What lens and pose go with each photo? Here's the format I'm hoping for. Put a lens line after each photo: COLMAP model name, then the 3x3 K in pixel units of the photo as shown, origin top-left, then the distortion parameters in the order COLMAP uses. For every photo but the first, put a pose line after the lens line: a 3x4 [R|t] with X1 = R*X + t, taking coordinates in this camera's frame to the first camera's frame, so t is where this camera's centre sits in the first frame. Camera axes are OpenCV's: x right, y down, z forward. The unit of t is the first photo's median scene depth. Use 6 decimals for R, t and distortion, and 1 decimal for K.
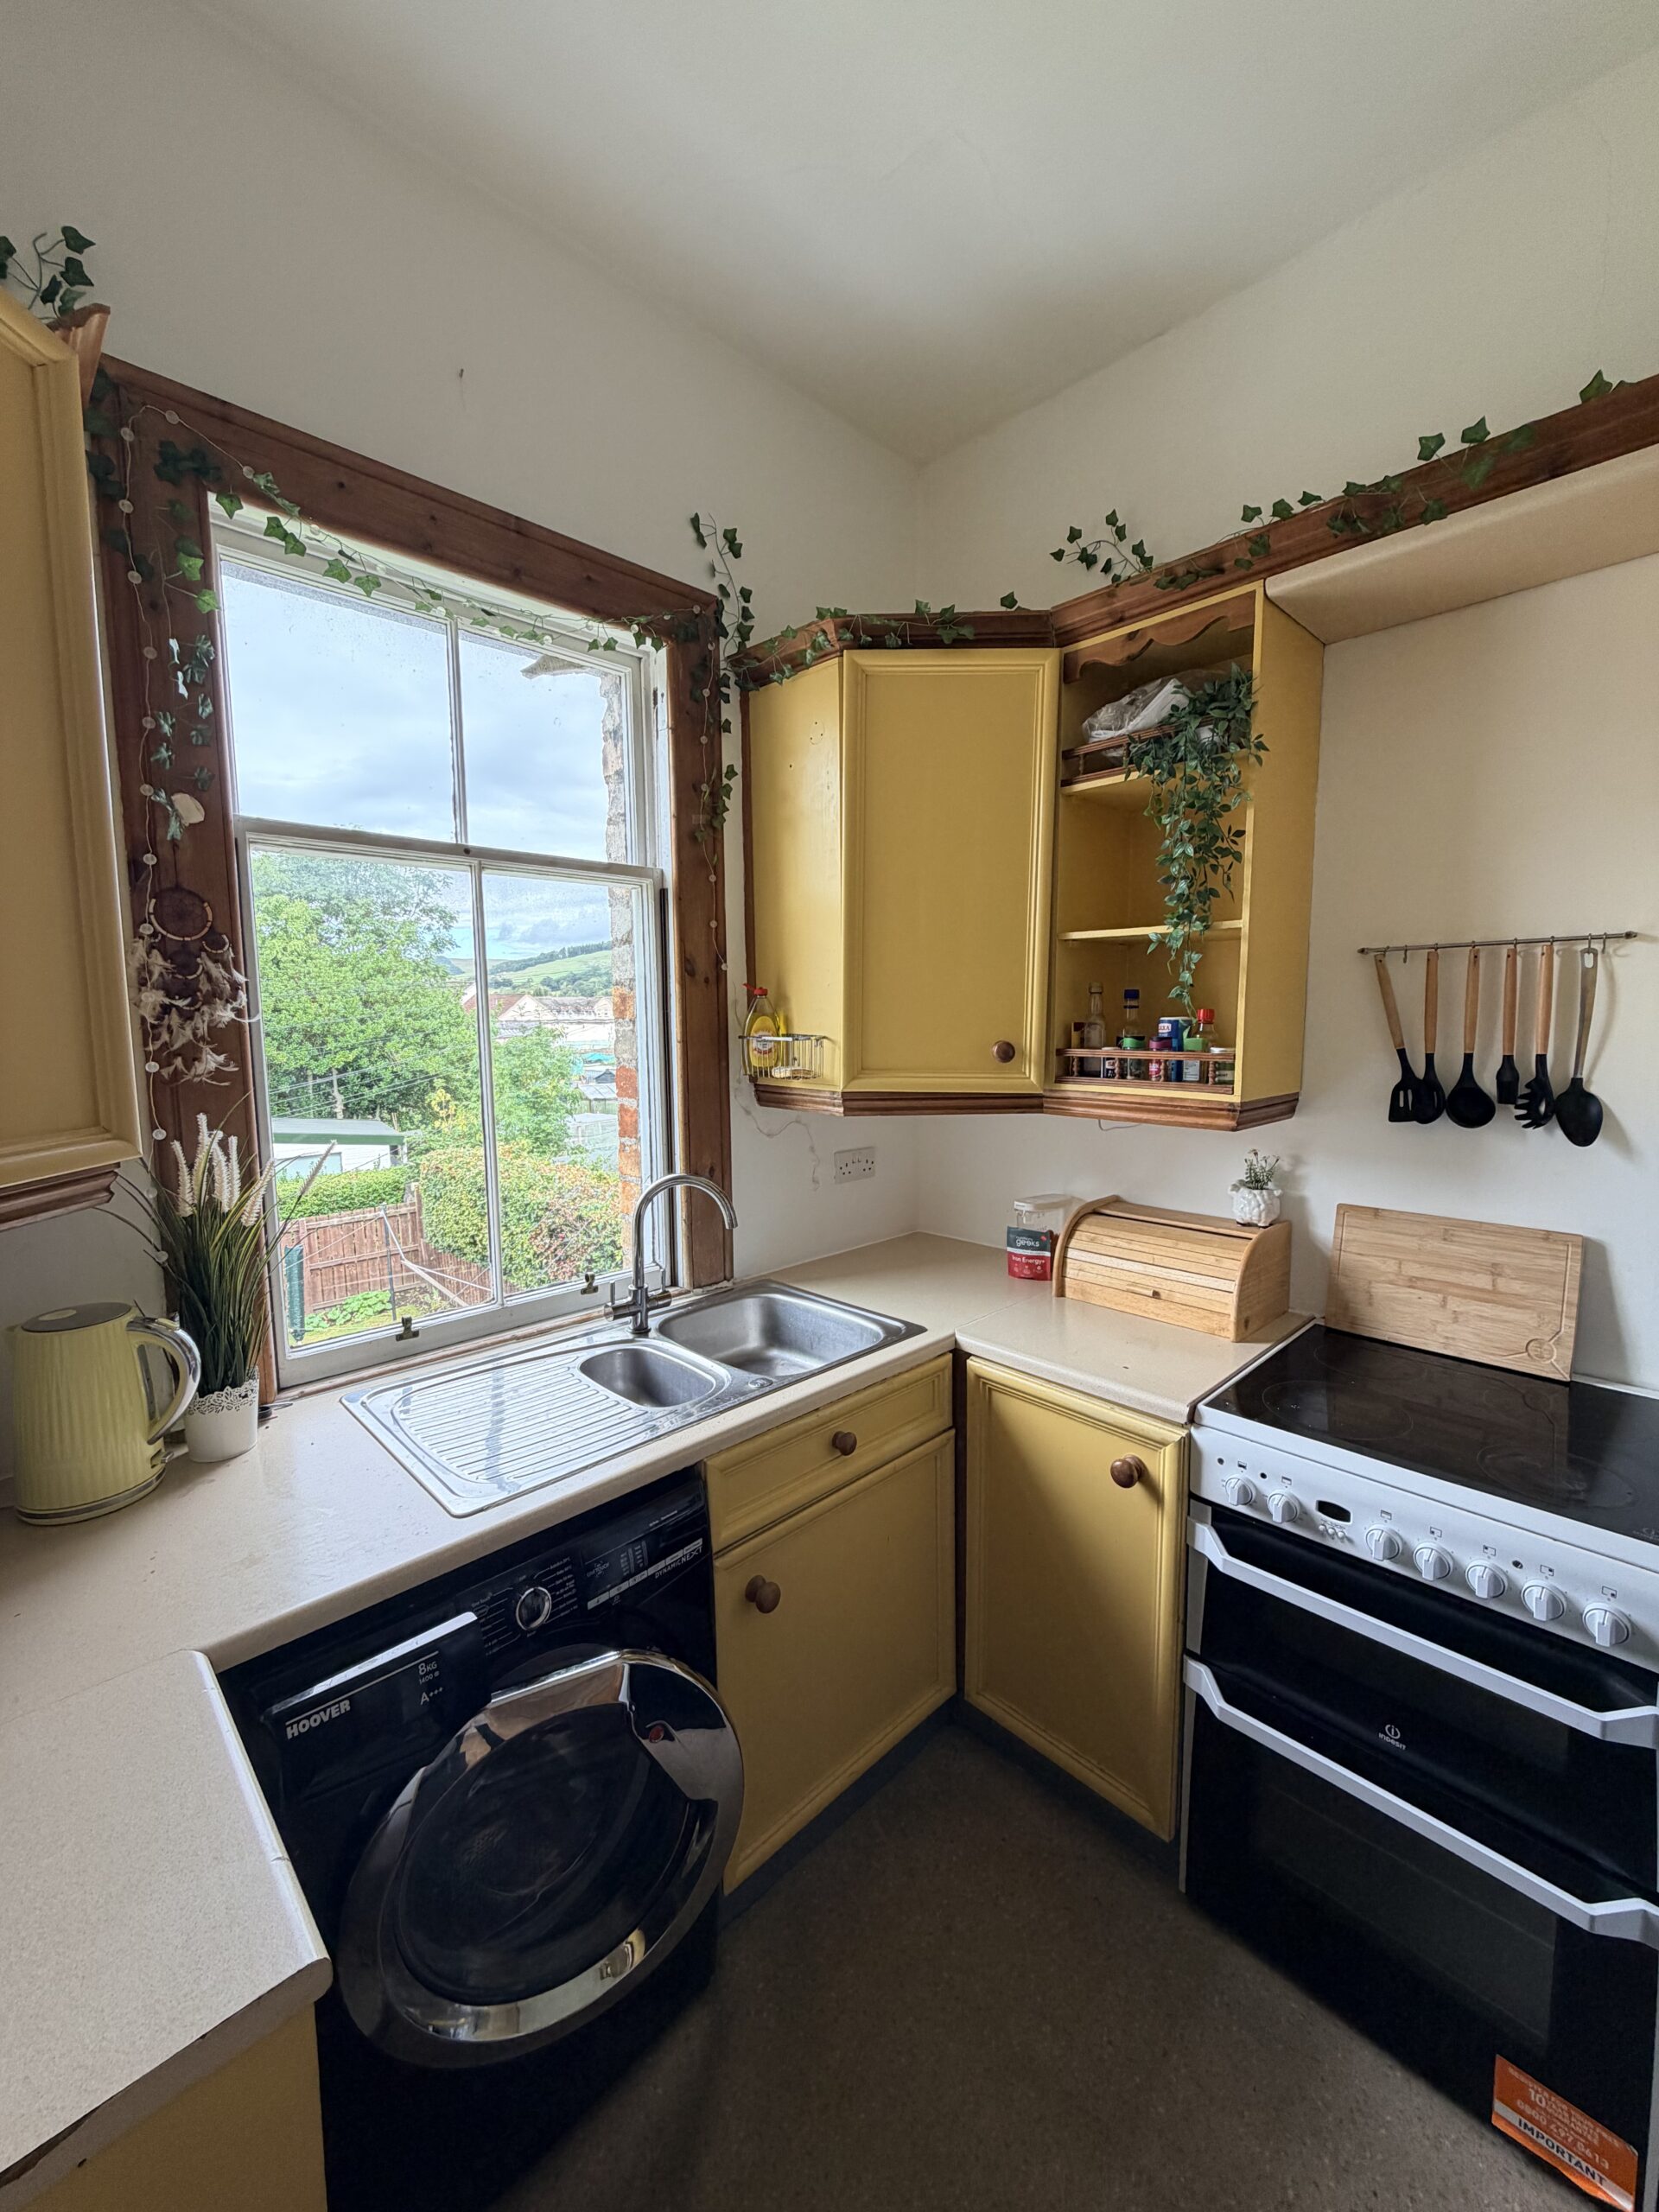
lens RADIAL K [[875.4, 0, 828.4], [0, 875.4, 1099.3], [0, 0, 1]] dist [0.000652, -0.000171]
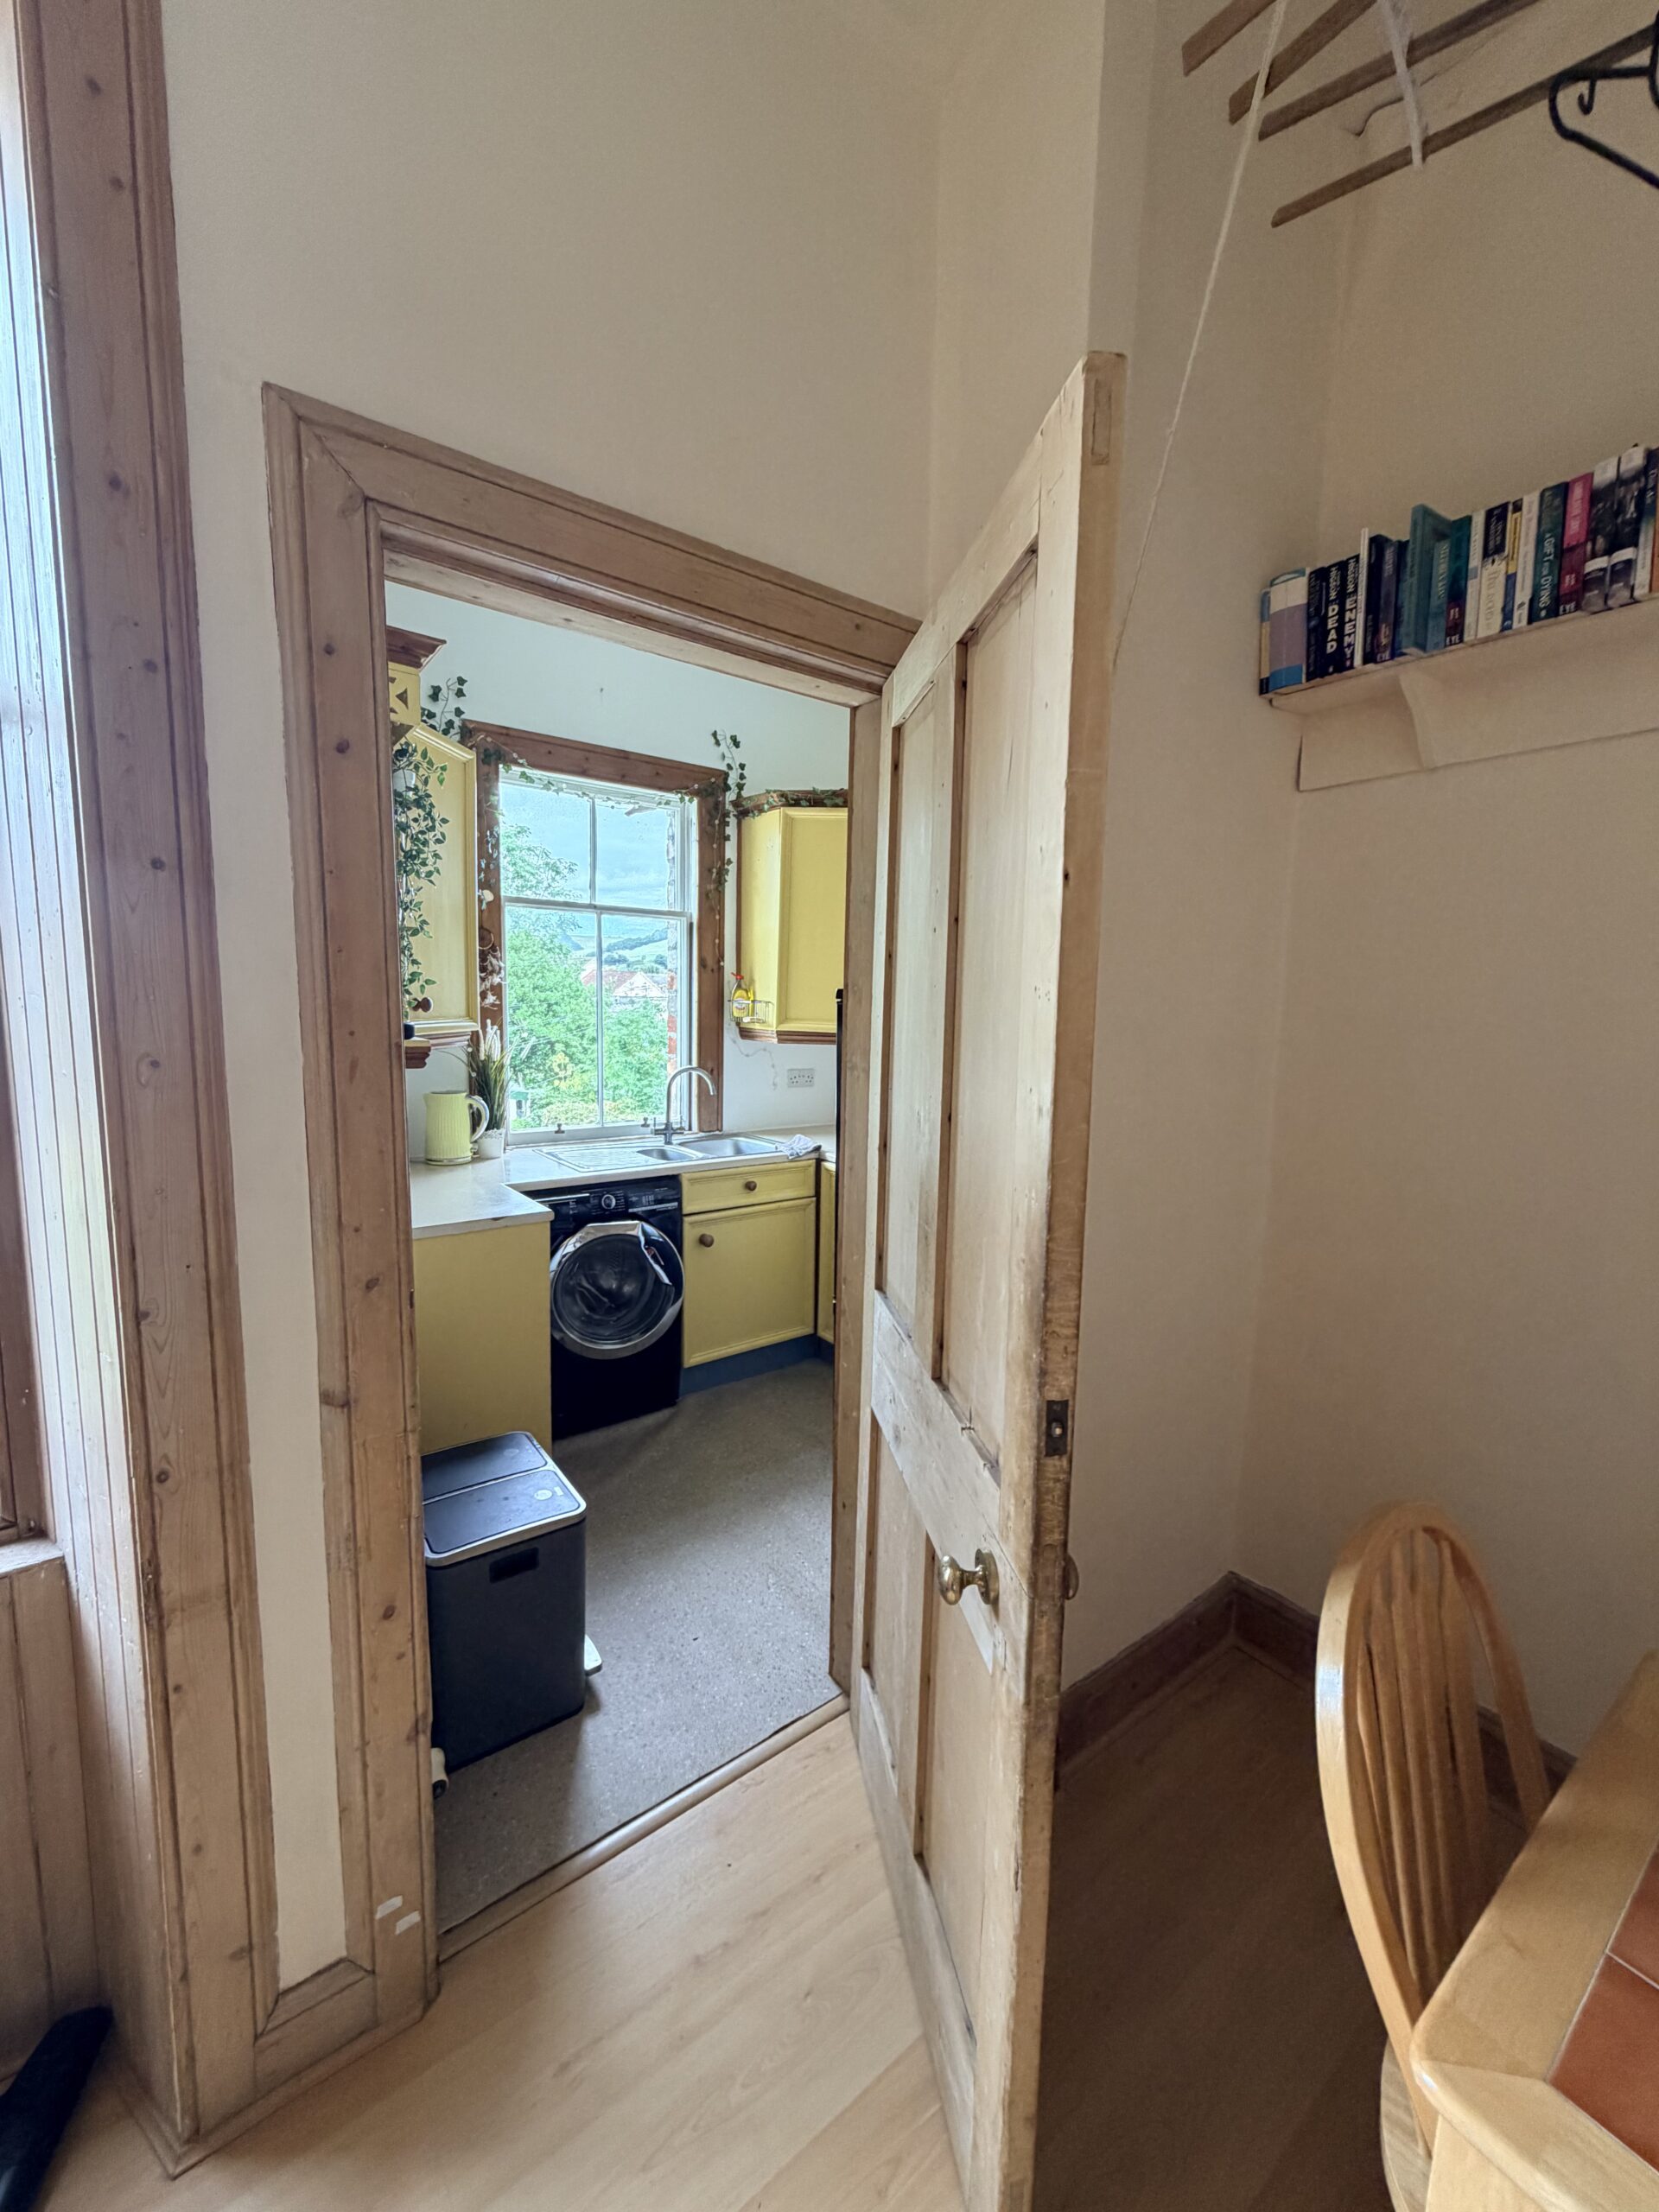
lens RADIAL K [[875.4, 0, 828.4], [0, 875.4, 1099.3], [0, 0, 1]] dist [0.000652, -0.000171]
pose [[0.992293, 0.047683, -0.114375, 0.349514], [-0.045744, 0.998763, 0.019514, 0.098069], [0.115164, -0.014131, 0.993246, -0.888364]]
